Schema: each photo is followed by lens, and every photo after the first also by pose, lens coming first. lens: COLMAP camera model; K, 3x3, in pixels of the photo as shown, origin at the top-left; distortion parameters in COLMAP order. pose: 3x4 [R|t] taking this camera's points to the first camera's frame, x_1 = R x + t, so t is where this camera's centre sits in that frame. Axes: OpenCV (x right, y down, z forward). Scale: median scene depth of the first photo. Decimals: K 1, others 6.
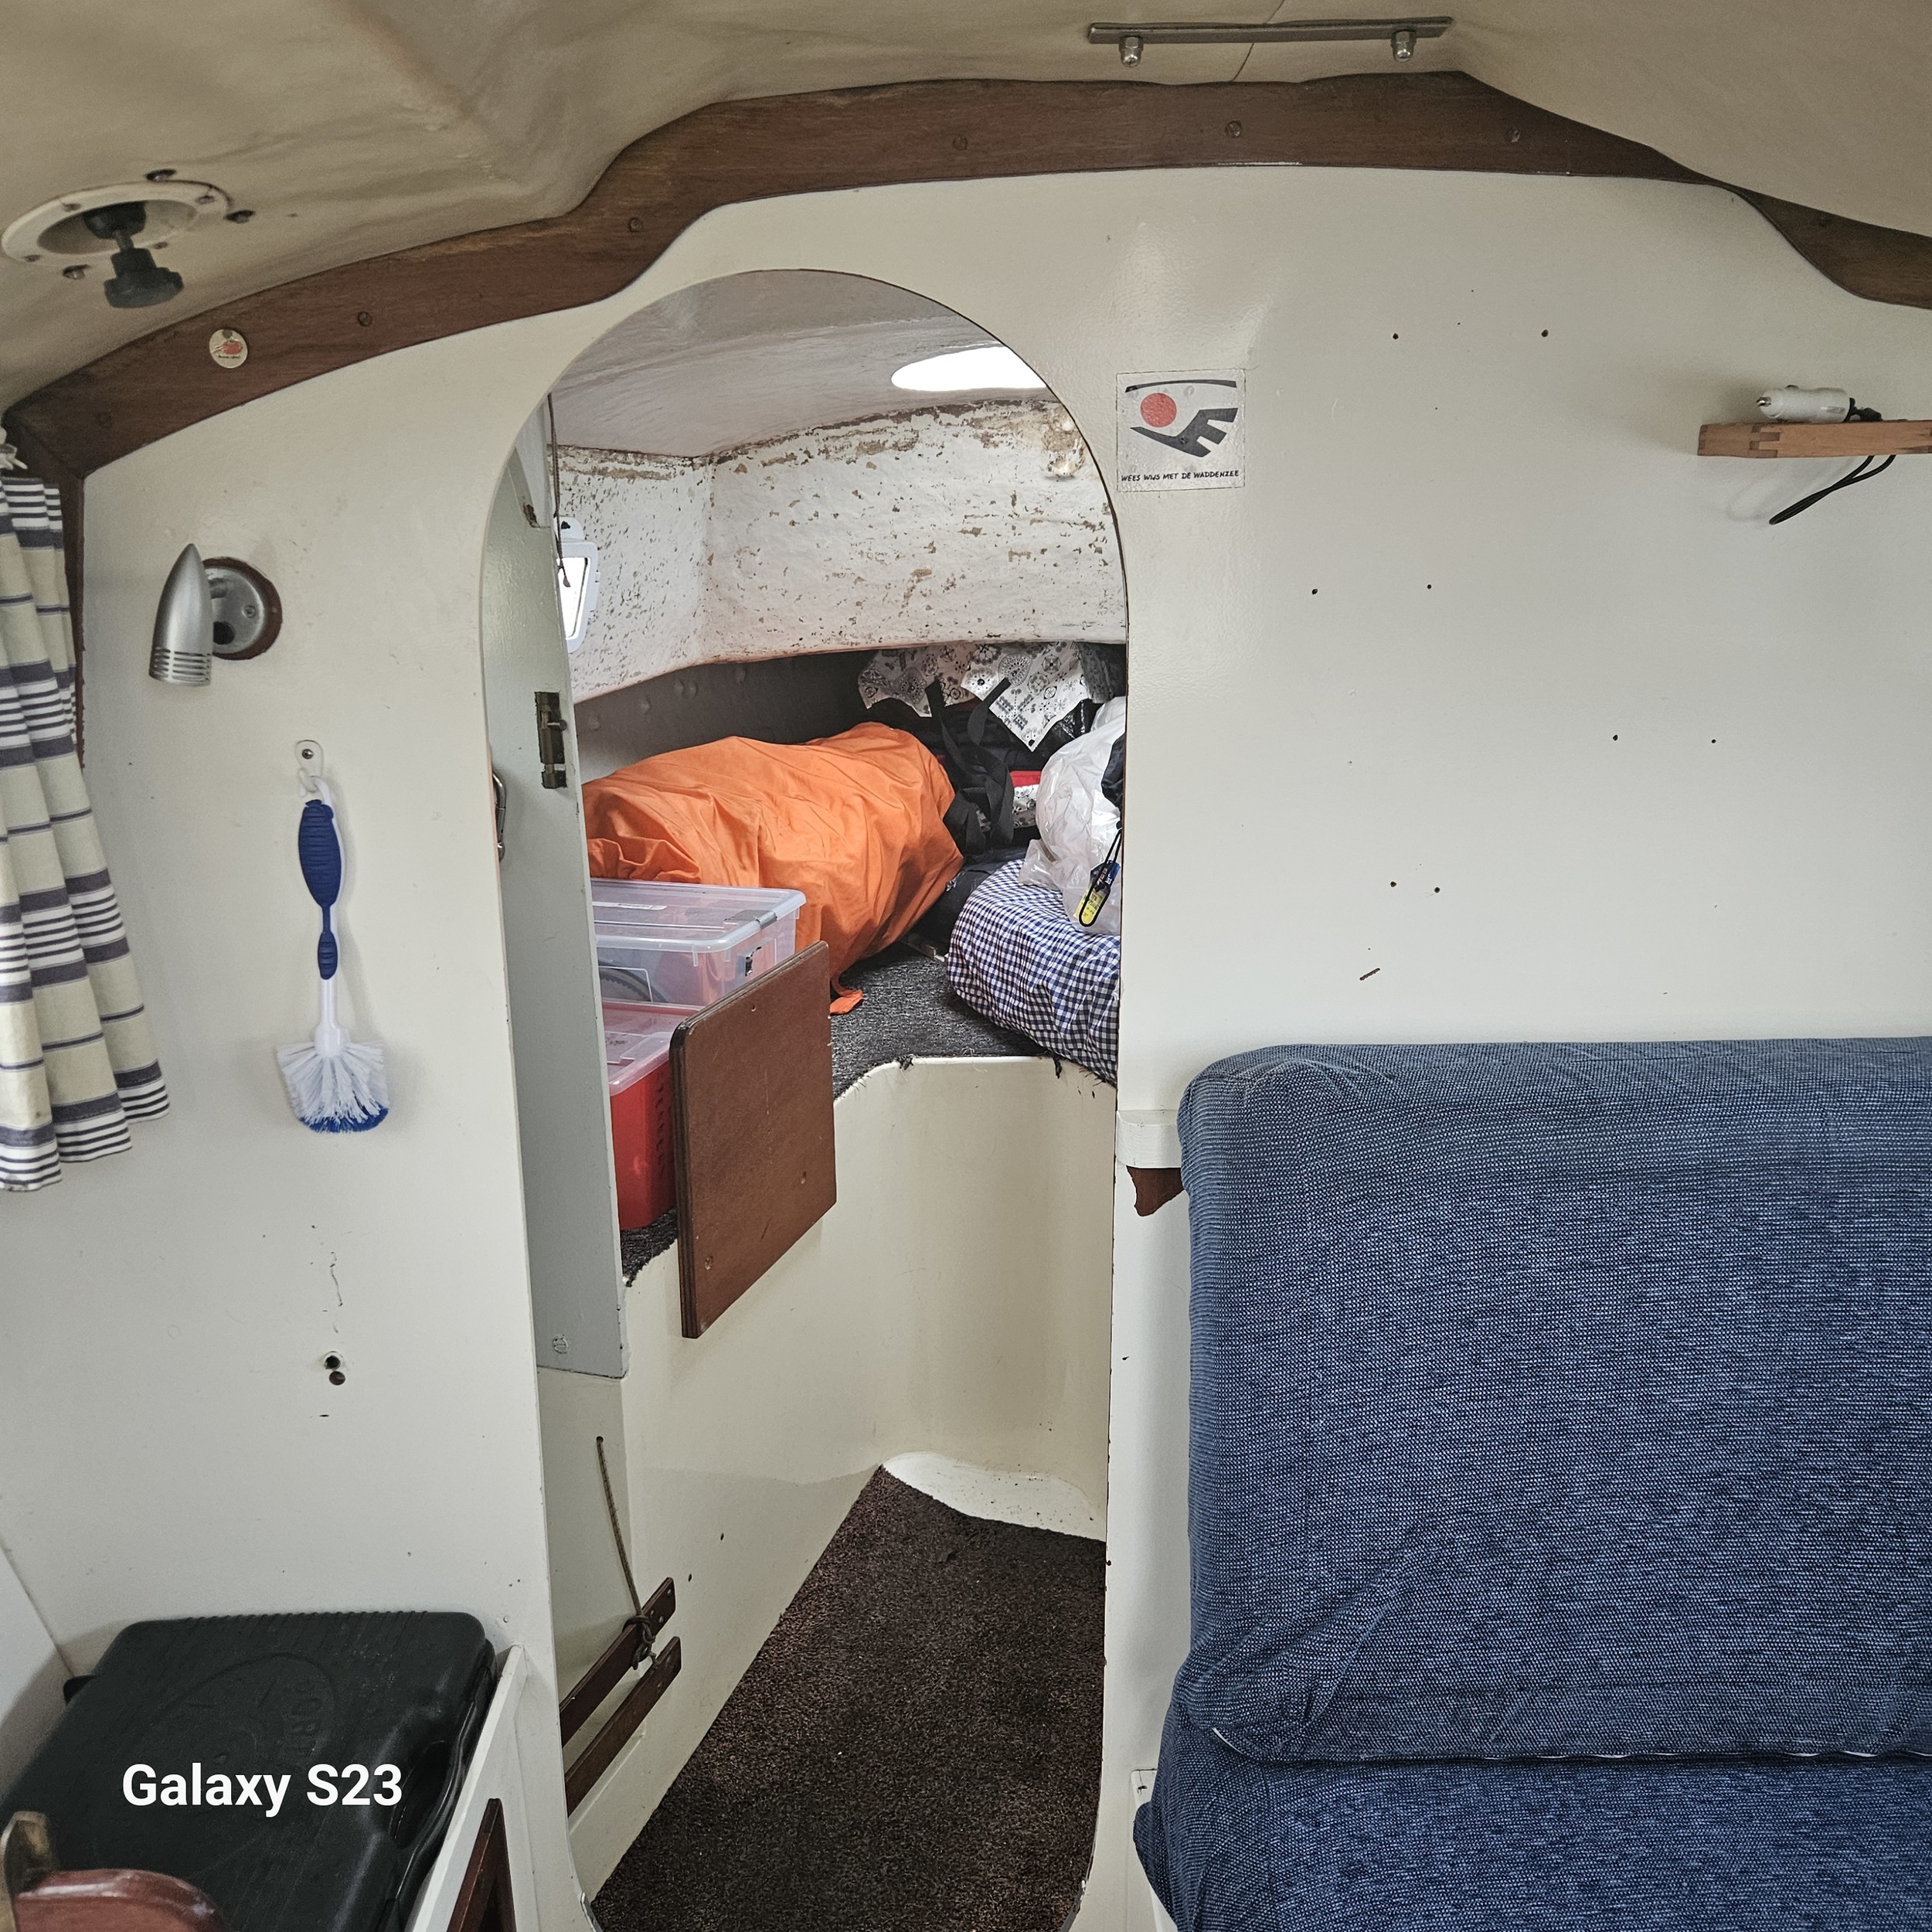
lens RADIAL K [[1710.1, 0, 963.0], [0, 1710.1, 974.2], [0, 0, 1]] dist [0.078877, -0.065840]
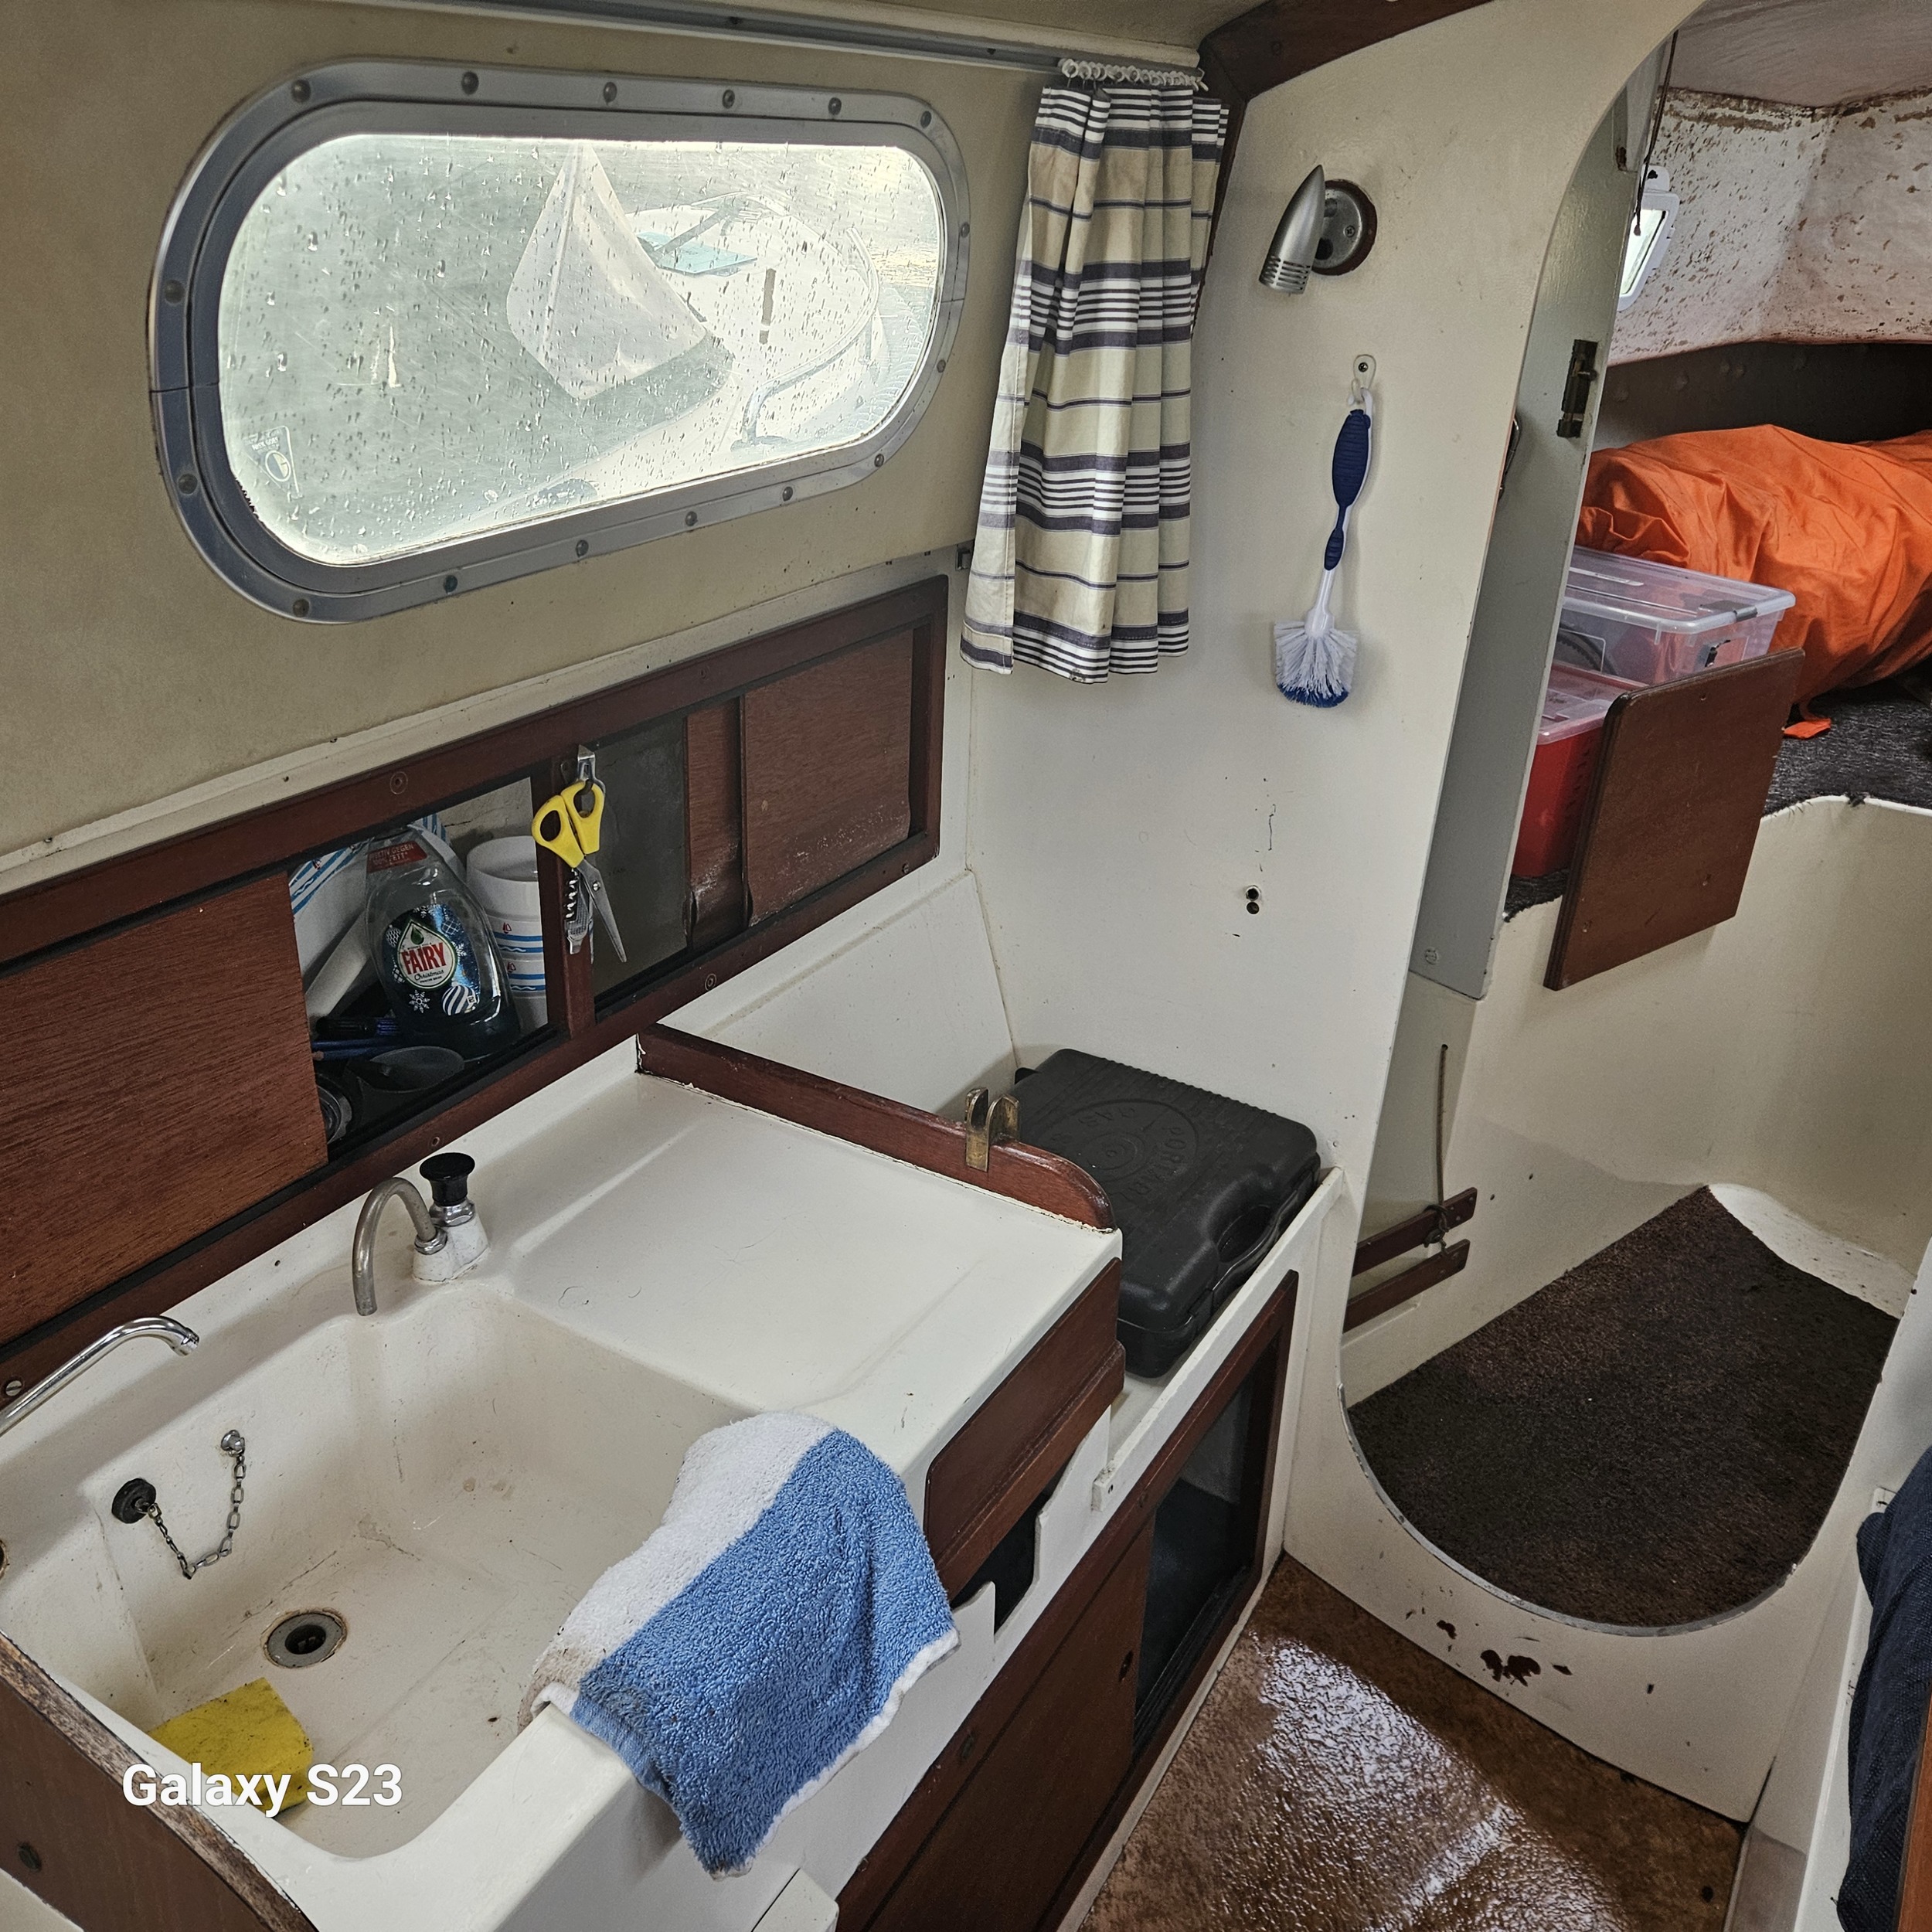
lens RADIAL K [[1763.6, 0, 966.0], [0, 1763.6, 966.0], [0, 0, 1]] dist [0.070742, -0.060310]
pose [[0.846652, 0.277479, -0.454076, 0.027798], [-0.201610, 0.956939, 0.208857, 0.037758], [0.492477, -0.085283, 0.866137, -0.118358]]
